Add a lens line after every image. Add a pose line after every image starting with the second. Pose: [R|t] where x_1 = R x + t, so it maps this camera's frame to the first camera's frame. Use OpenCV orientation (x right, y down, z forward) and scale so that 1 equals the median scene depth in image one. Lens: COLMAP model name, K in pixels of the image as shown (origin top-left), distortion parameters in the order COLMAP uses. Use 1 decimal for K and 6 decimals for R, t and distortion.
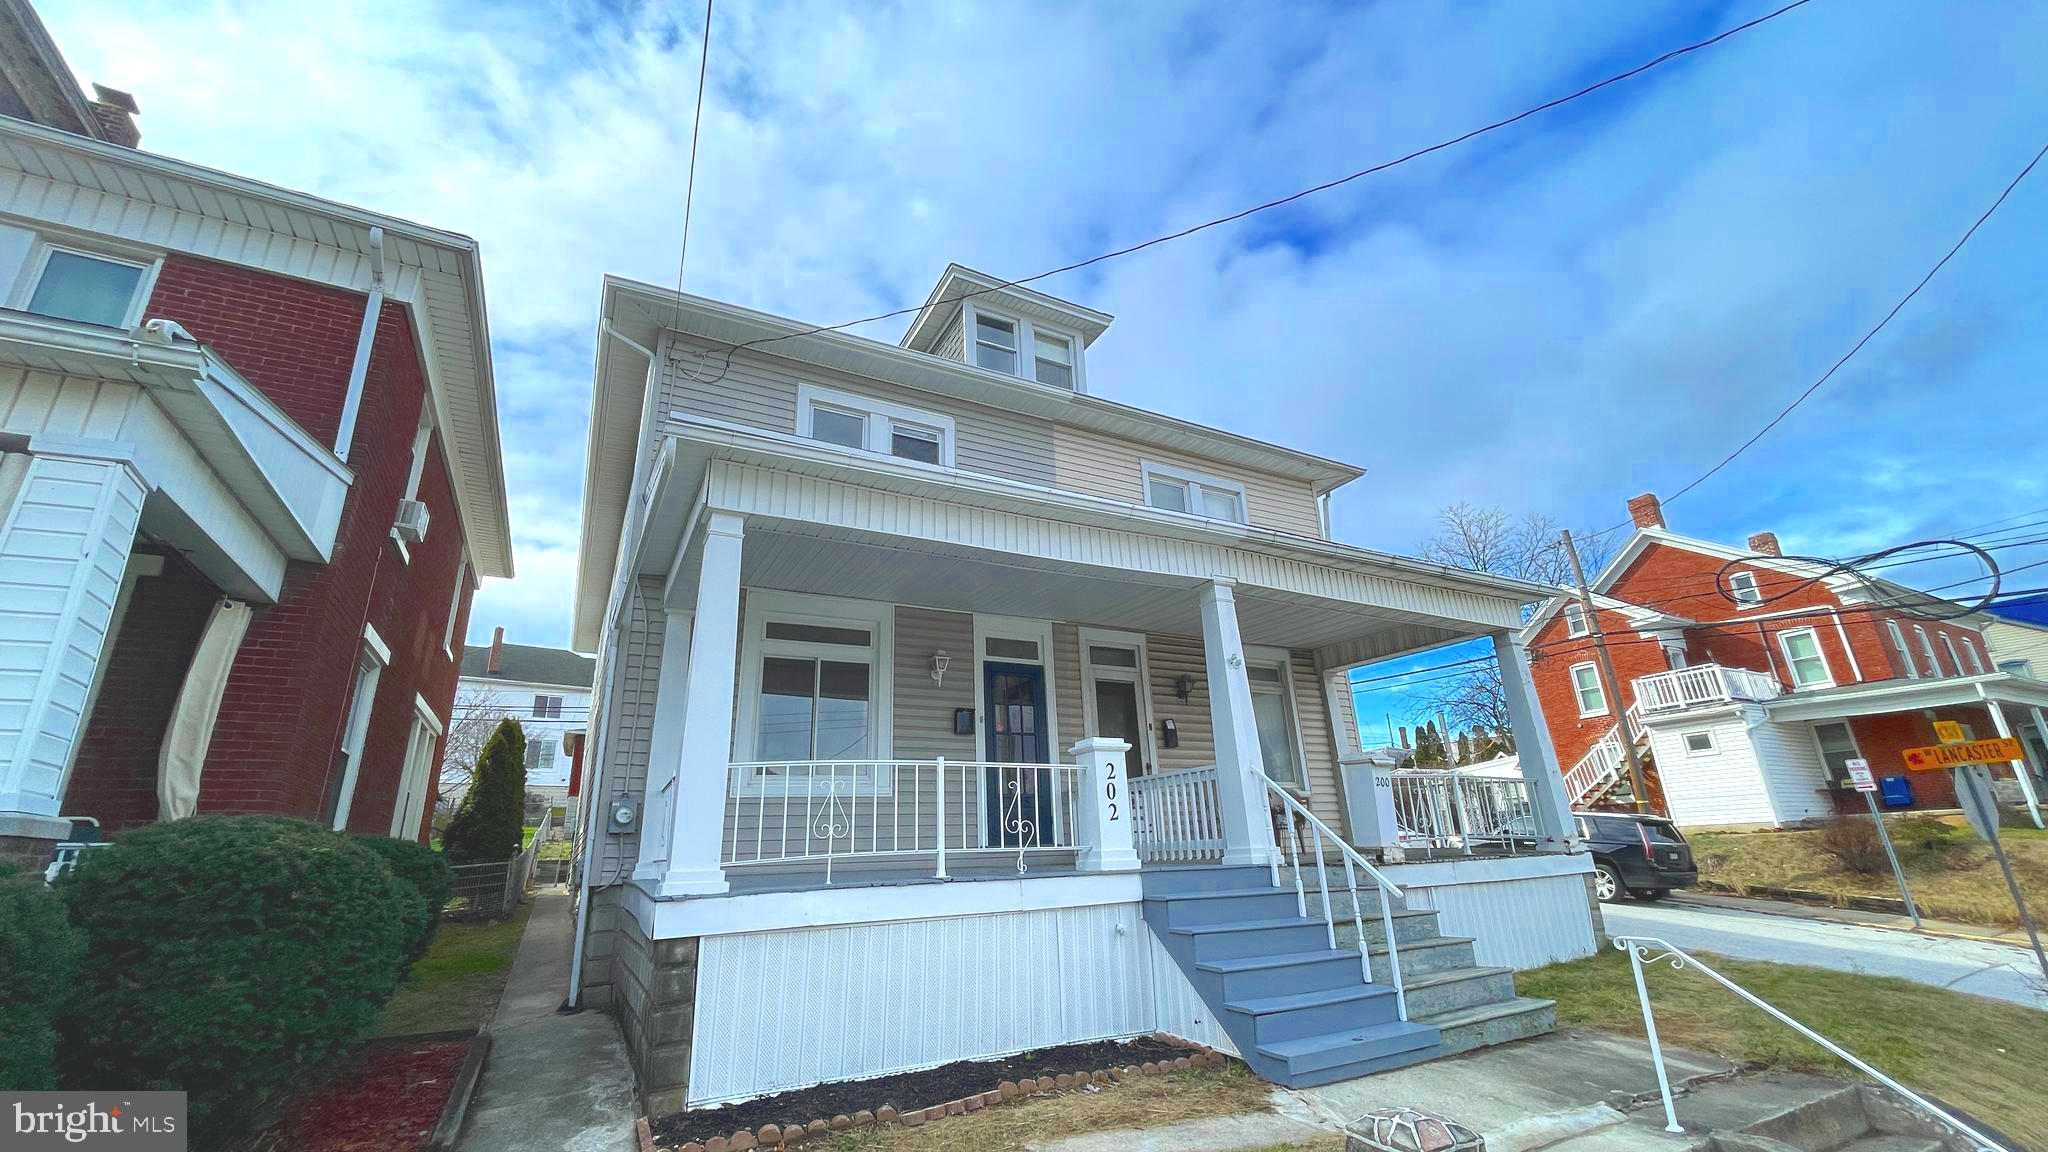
lens RADIAL K [[826.7, 0, 1018.3], [0, 826.7, 578.9], [0, 0, 1]] dist [-0.002124, -0.000062]
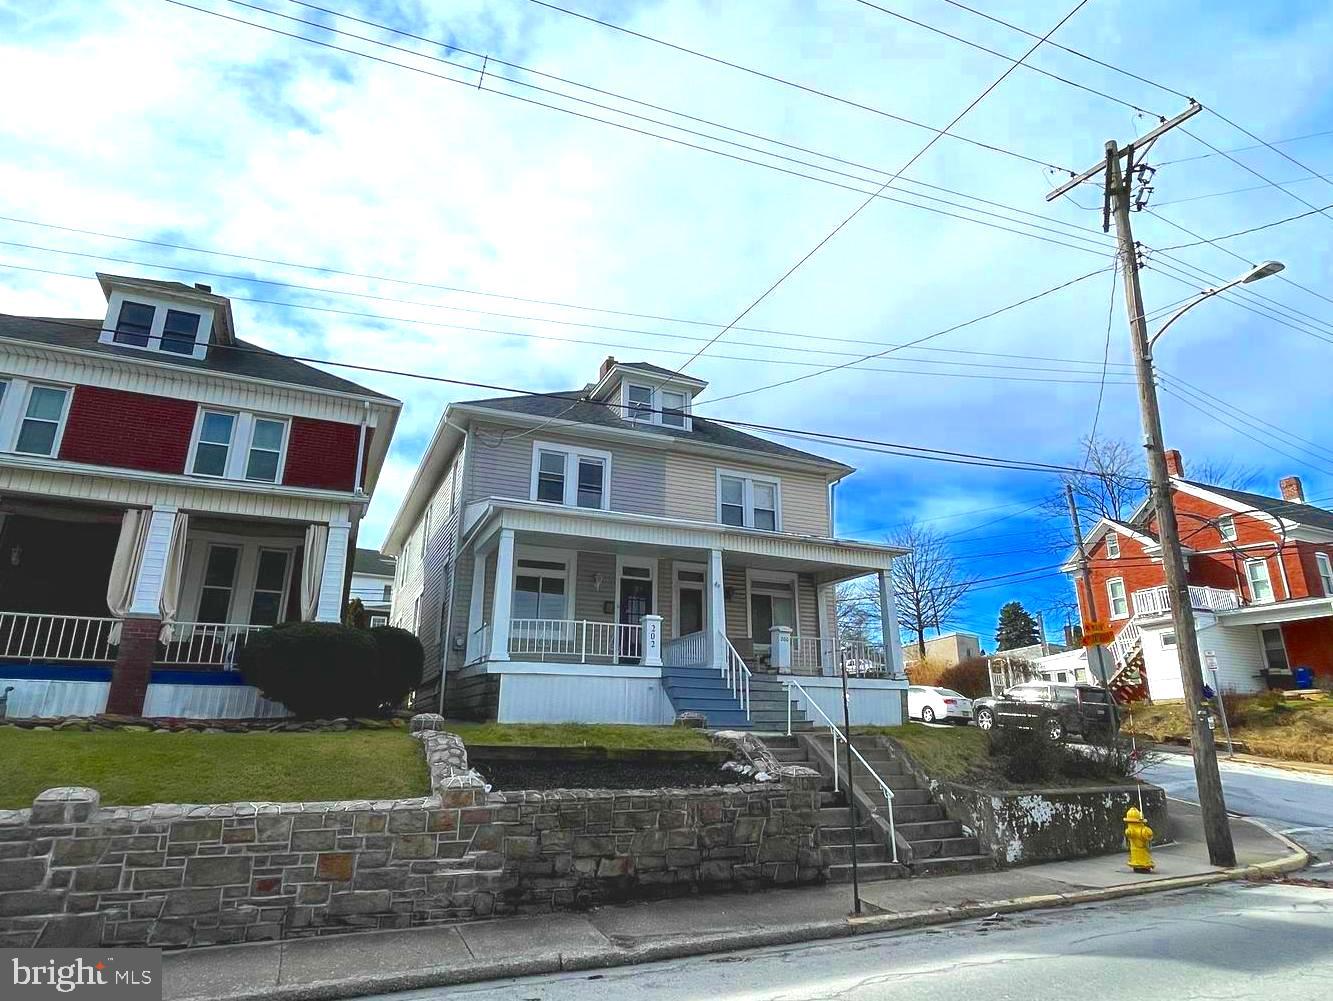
lens RADIAL K [[758.0, 0, 669.7], [0, 758.0, 496.0], [0, 0, 1]] dist [0.002011, -0.000366]
pose [[0.997127, 0.018103, -0.073557, 0.209482], [-0.016555, 0.999630, 0.021601, -0.143960], [0.073920, -0.020321, 0.997057, -0.841170]]
